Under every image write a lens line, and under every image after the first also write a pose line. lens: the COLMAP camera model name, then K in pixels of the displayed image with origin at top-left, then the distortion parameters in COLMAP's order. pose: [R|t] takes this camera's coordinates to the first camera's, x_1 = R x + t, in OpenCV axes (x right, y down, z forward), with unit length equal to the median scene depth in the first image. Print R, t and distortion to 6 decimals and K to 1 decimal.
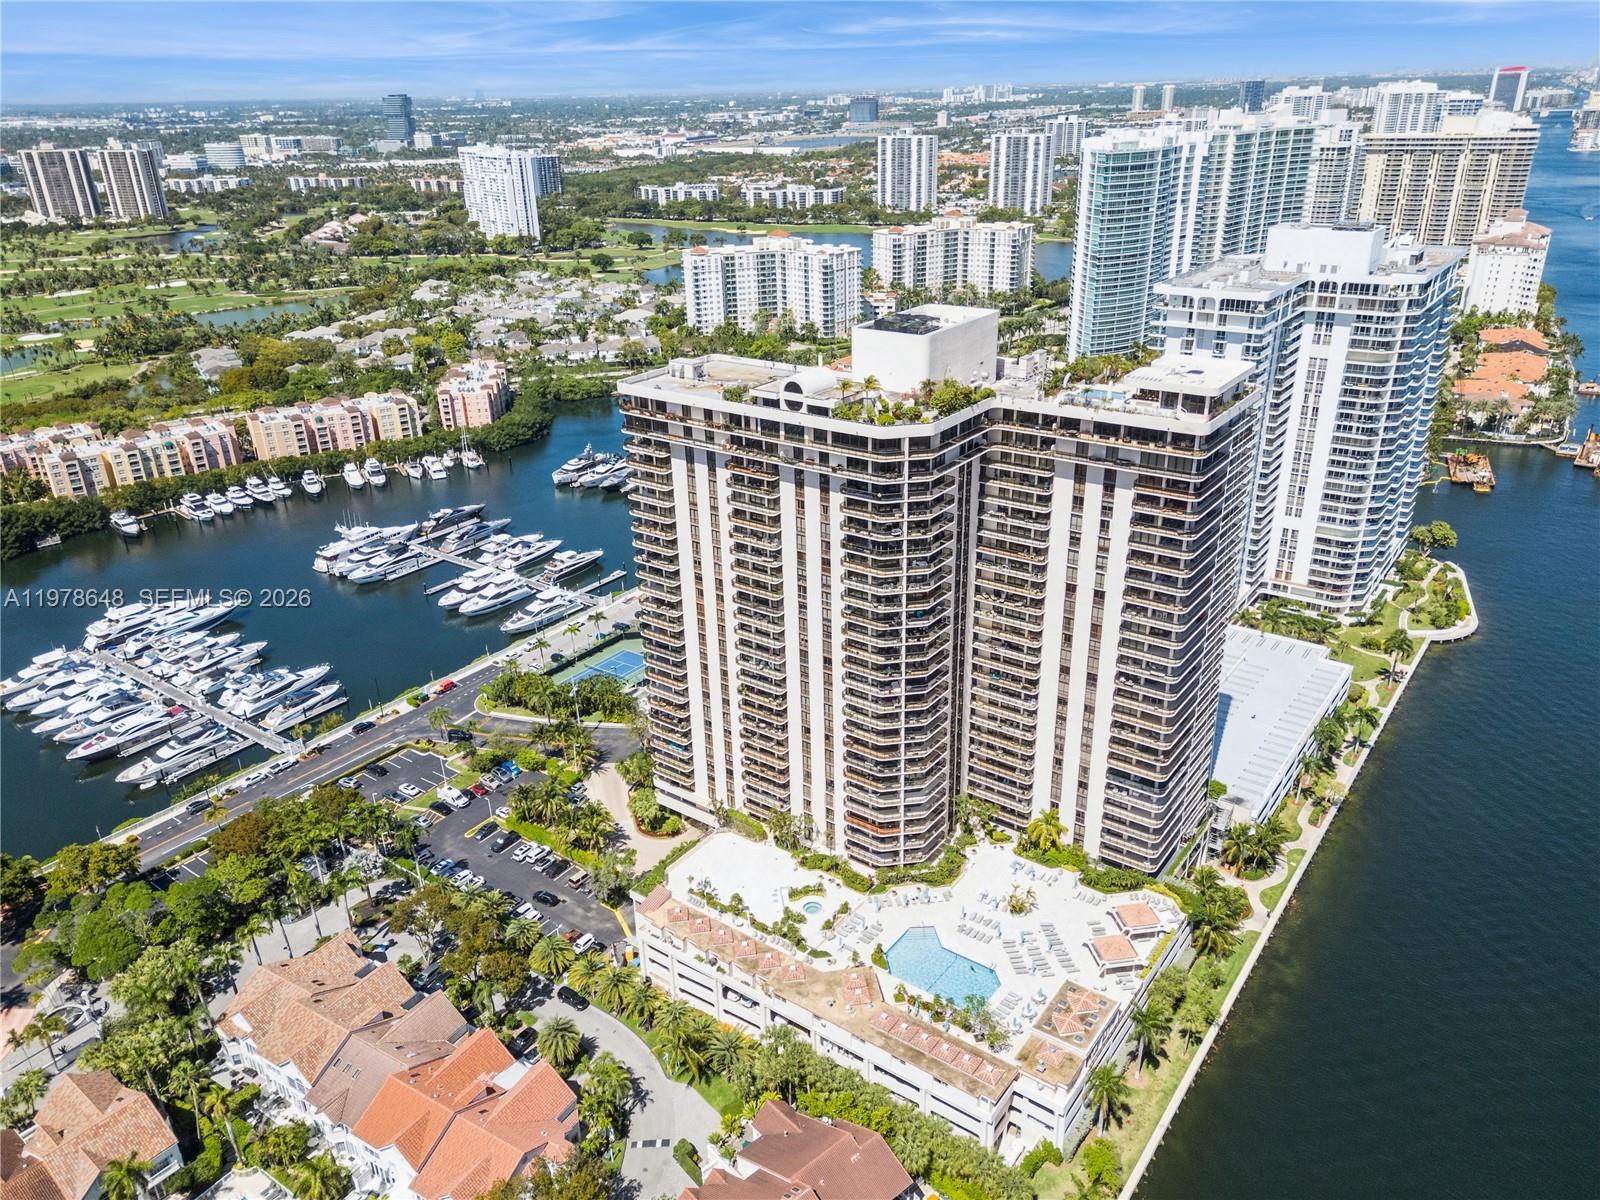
lens RADIAL K [[1146.6, 0, 800.0], [0, 1146.6, 600.0], [0, 0, 1]] dist [0.059764, -0.066219]
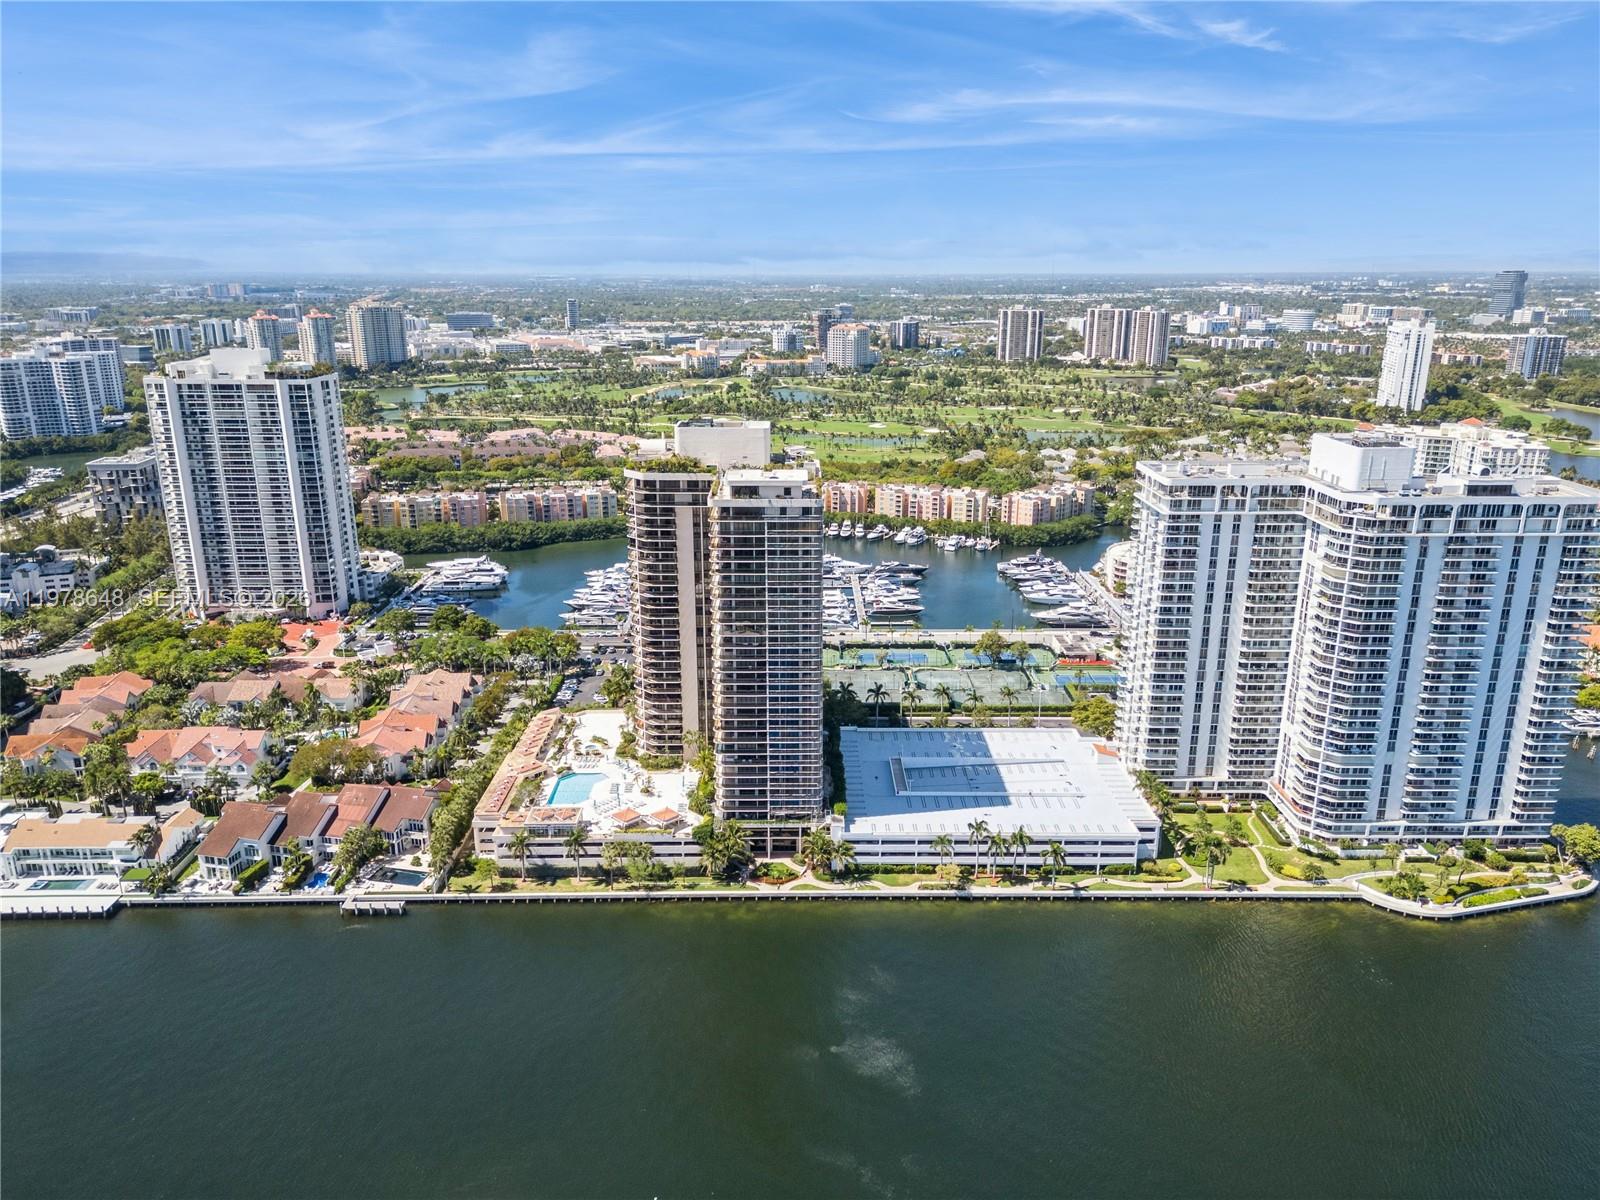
lens RADIAL K [[1102.6, 0, 799.2], [0, 1102.6, 611.6], [0, 0, 1]] dist [0.071267, -0.101825]
pose [[0.598183, 0.257663, -0.758806, 1.304584], [-0.338233, 0.939601, 0.052419, -0.104078], [0.726482, 0.225297, 0.649203, 0.111479]]
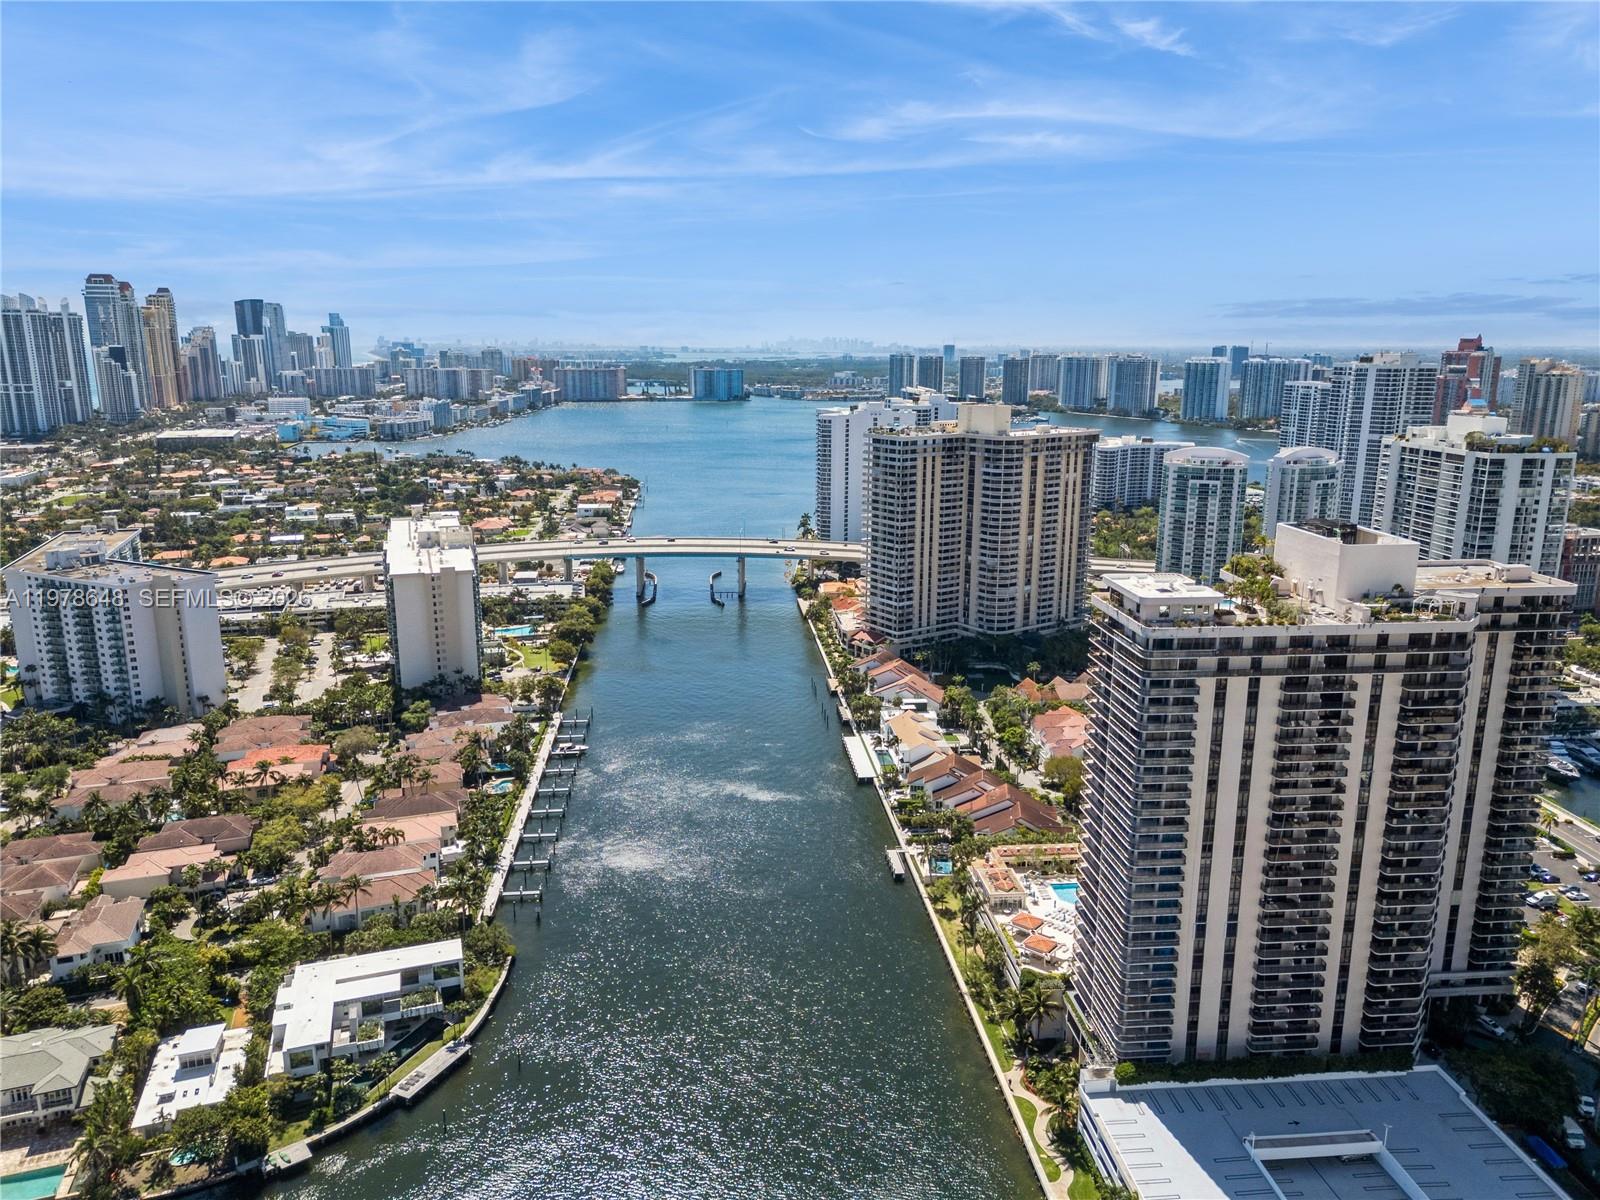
lens RADIAL K [[1121.8, 0, 807.9], [0, 1121.8, 594.6], [0, 0, 1]] dist [0.059555, -0.067819]
pose [[-0.763281, 0.161467, -0.625564, 1.114154], [-0.243437, 0.825021, 0.509979, -0.568858], [0.598448, 0.541543, -0.590416, 1.233702]]
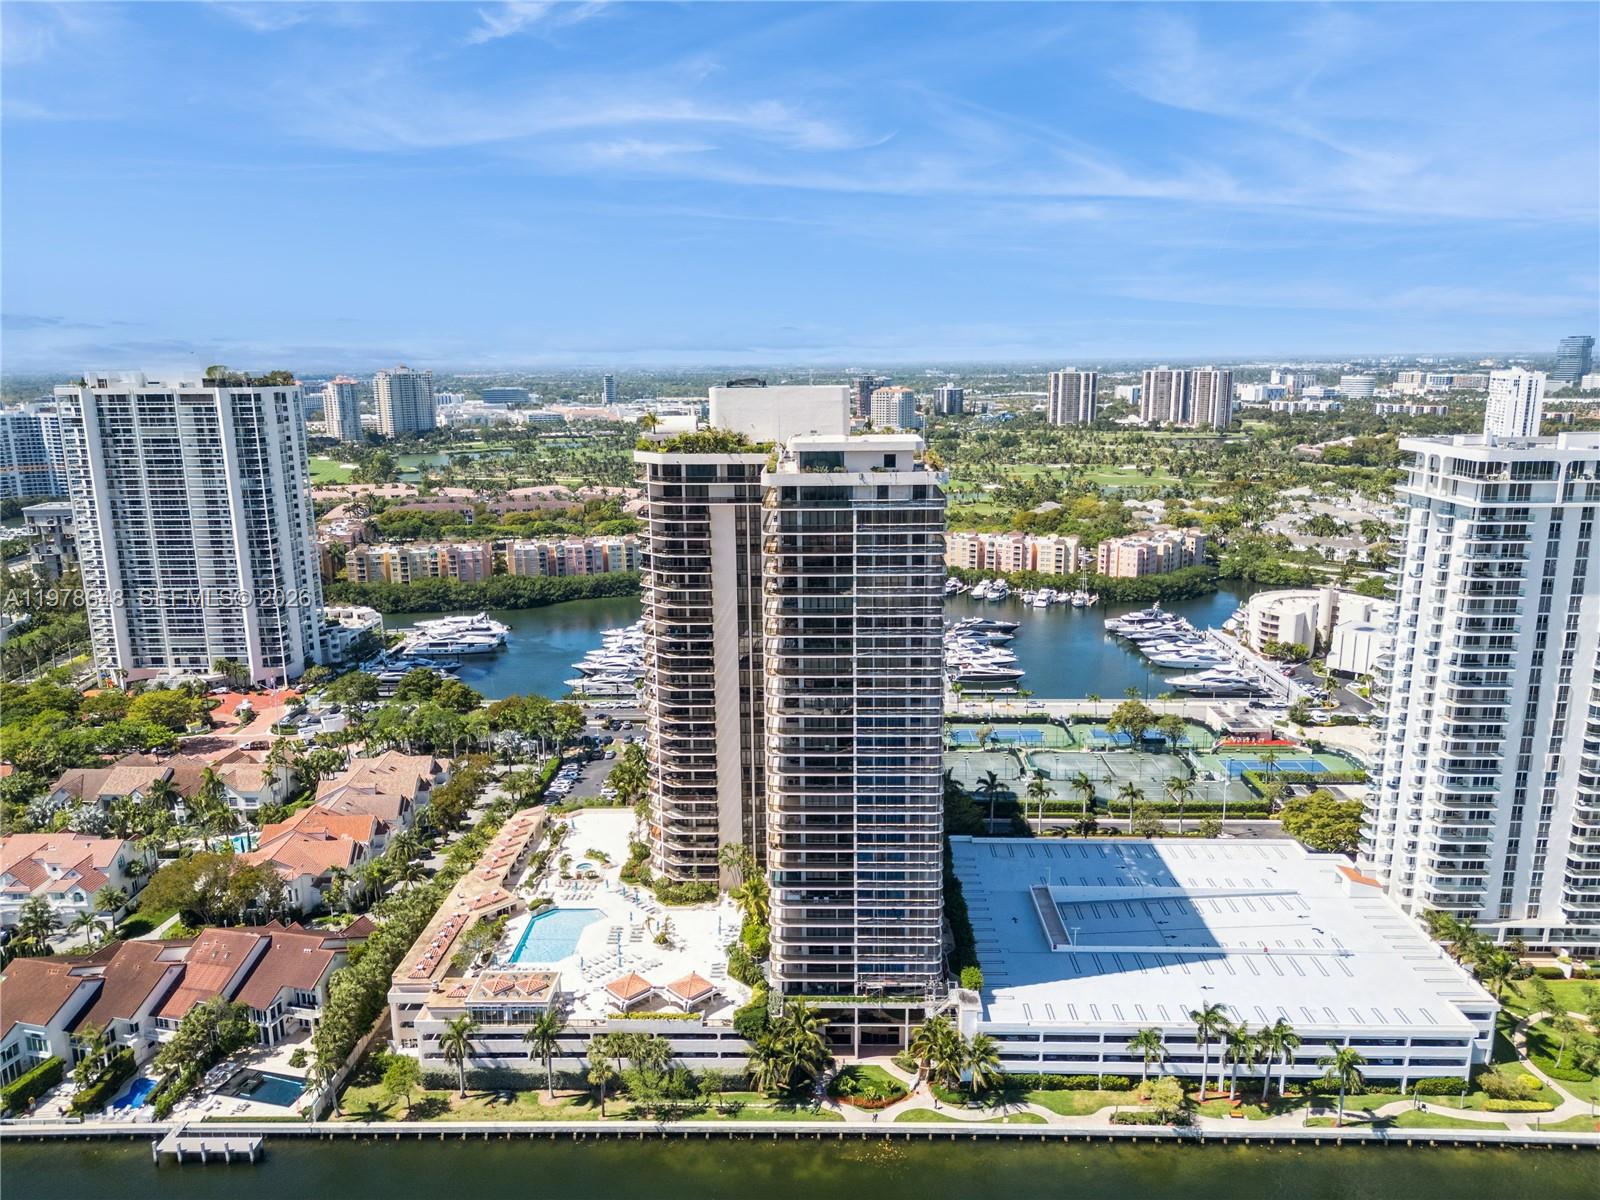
lens RADIAL K [[1106.7, 0, 787.2], [0, 1106.7, 602.2], [0, 0, 1]] dist [0.062075, -0.065220]
pose [[0.565138, 0.192340, -0.802262, 0.926598], [-0.333922, 0.942555, -0.009249, -0.039716], [0.754397, 0.273120, 0.596901, 0.383527]]
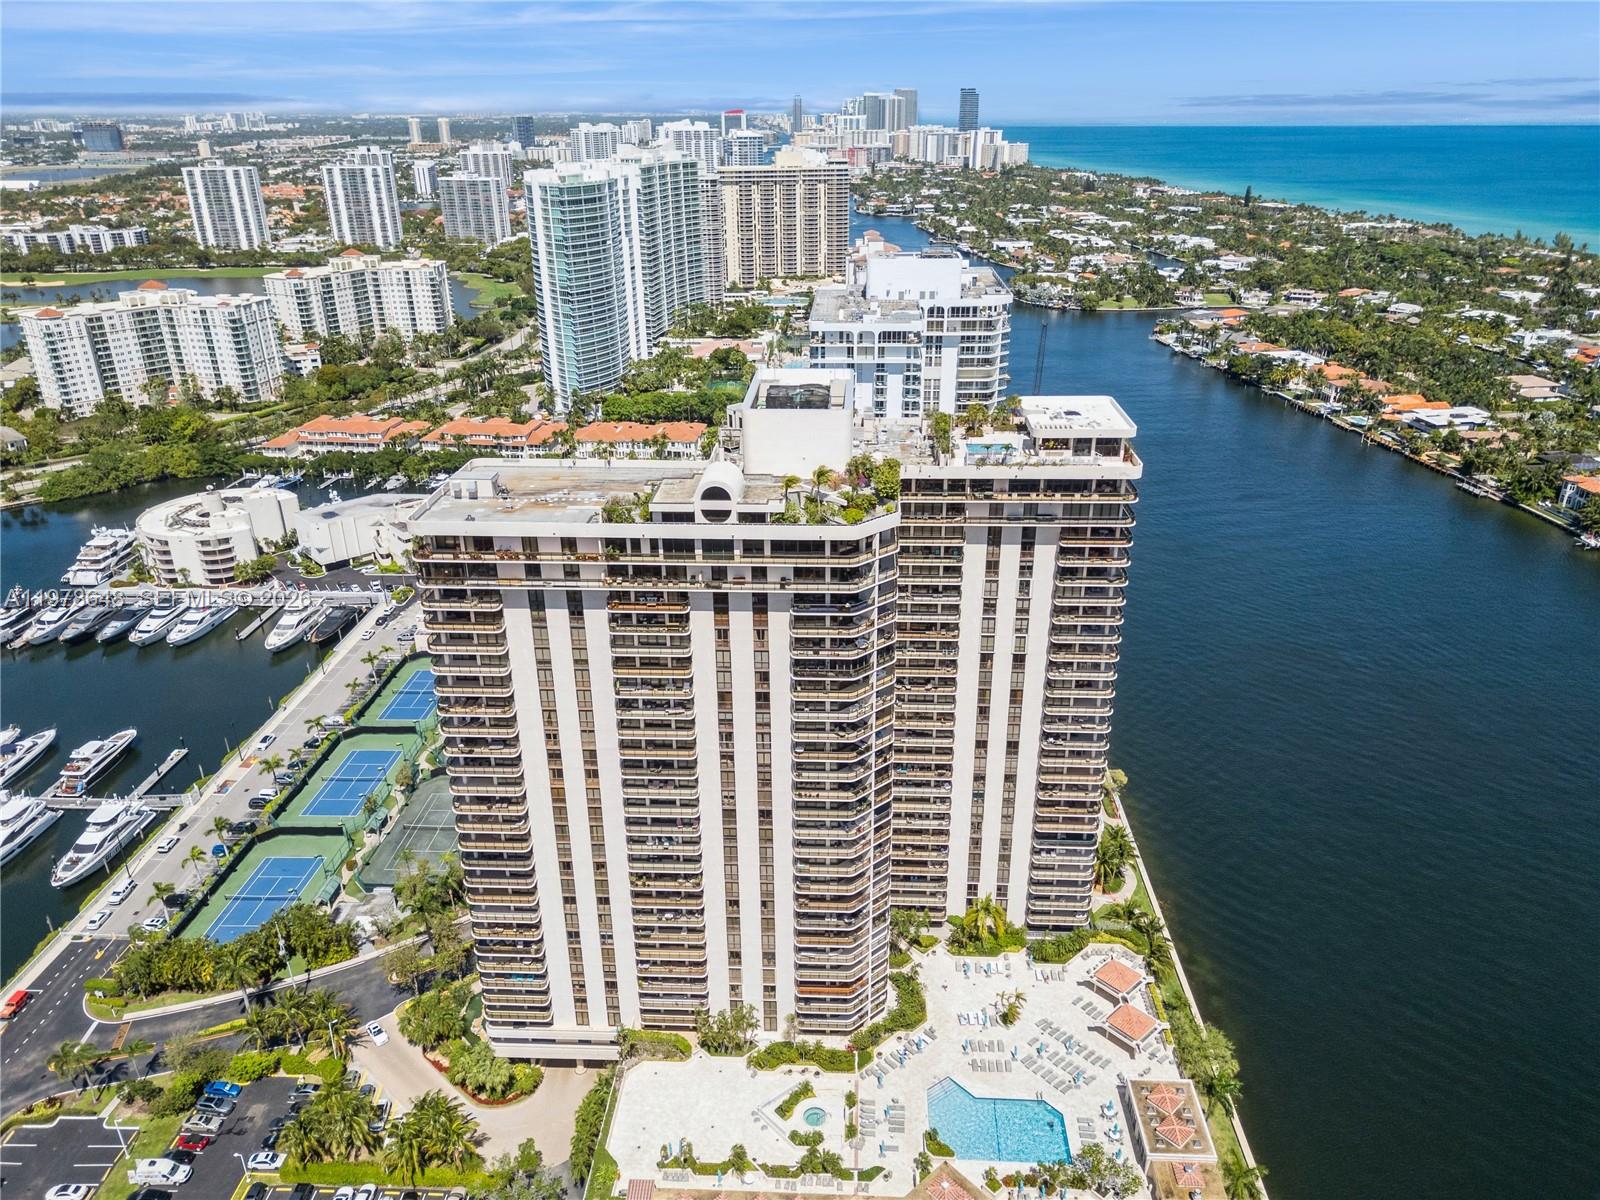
lens RADIAL K [[1121.8, 0, 807.9], [0, 1121.8, 594.6], [0, 0, 1]] dist [0.059555, -0.067819]
pose [[0.832077, -0.202435, 0.516399, -0.311155], [0.212870, 0.976273, 0.039712, -0.116415], [-0.512186, 0.076883, 0.855427, 0.277512]]
